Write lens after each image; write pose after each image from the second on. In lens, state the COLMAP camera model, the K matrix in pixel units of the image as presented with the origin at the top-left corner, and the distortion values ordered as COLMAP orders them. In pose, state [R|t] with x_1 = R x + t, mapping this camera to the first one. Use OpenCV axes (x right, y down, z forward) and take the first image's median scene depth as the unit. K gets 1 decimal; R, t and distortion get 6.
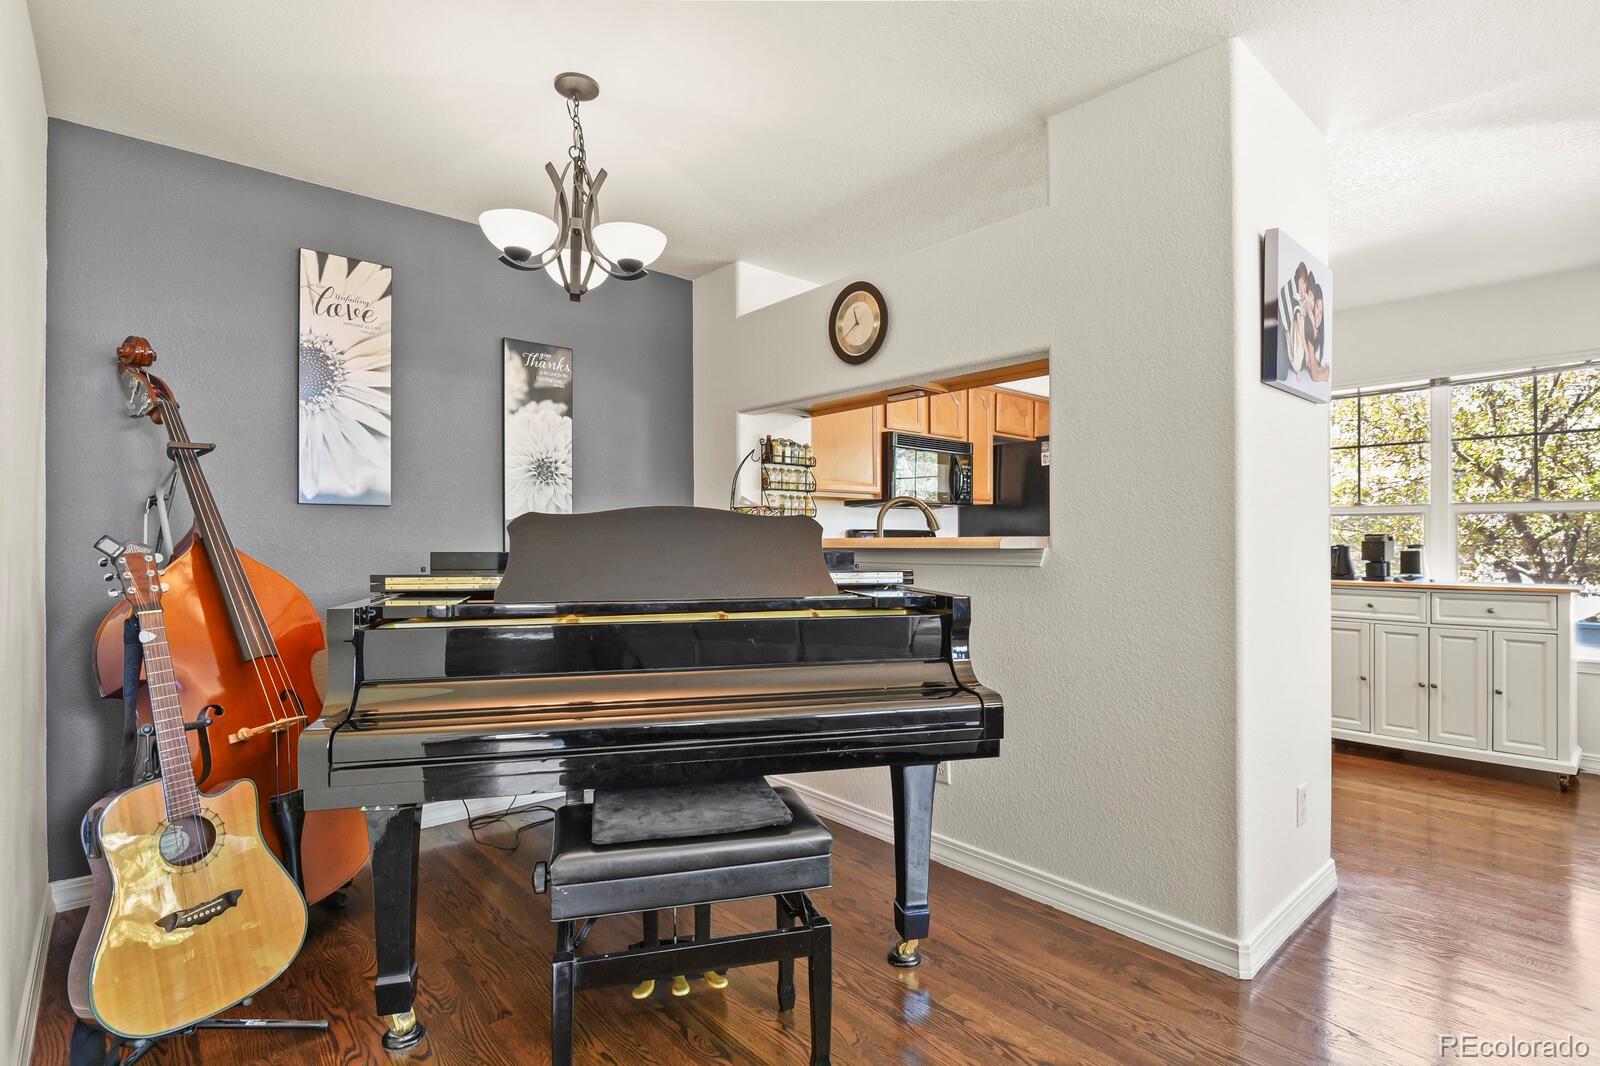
lens RADIAL K [[772.2, 0, 809.0], [0, 772.2, 540.9], [0, 0, 1]] dist [-0.002673, -0.003933]
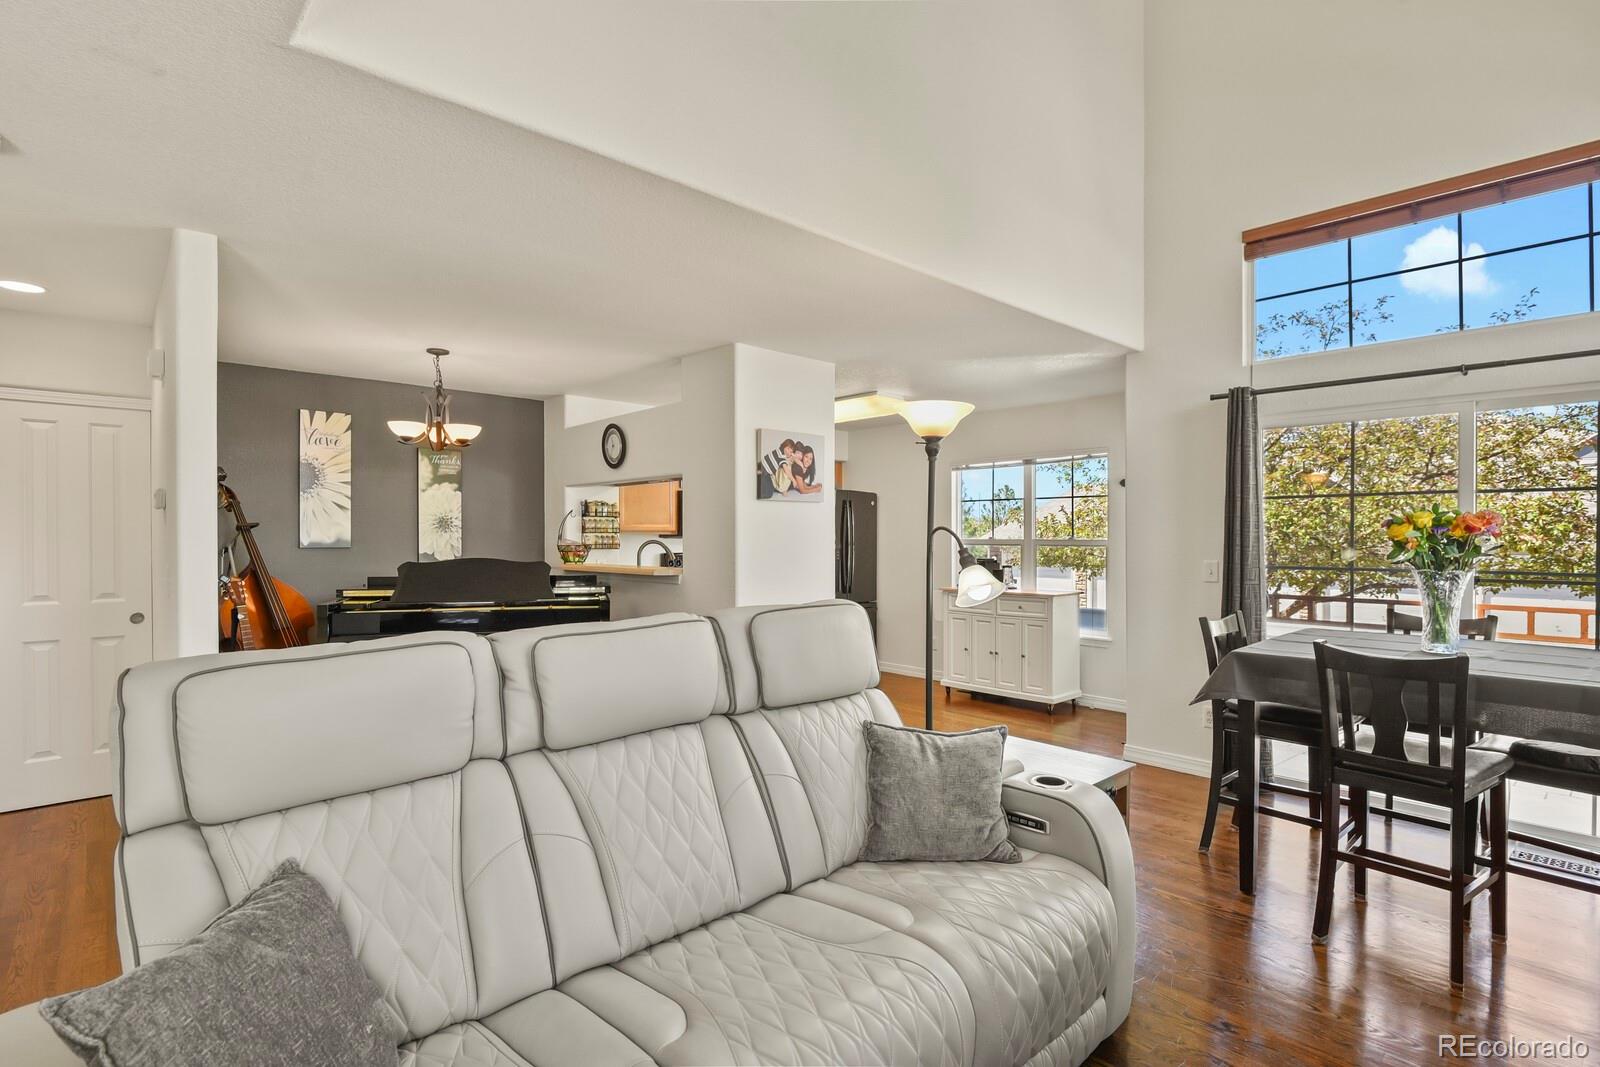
lens RADIAL K [[772.2, 0, 806.8], [0, 772.2, 541.9], [0, 0, 1]] dist [-0.002673, -0.003933]
pose [[0.999900, 0.002358, 0.013943, 0.491830], [-0.002421, 0.999987, 0.004459, -0.069512], [-0.013933, -0.004493, 0.999893, -0.806011]]
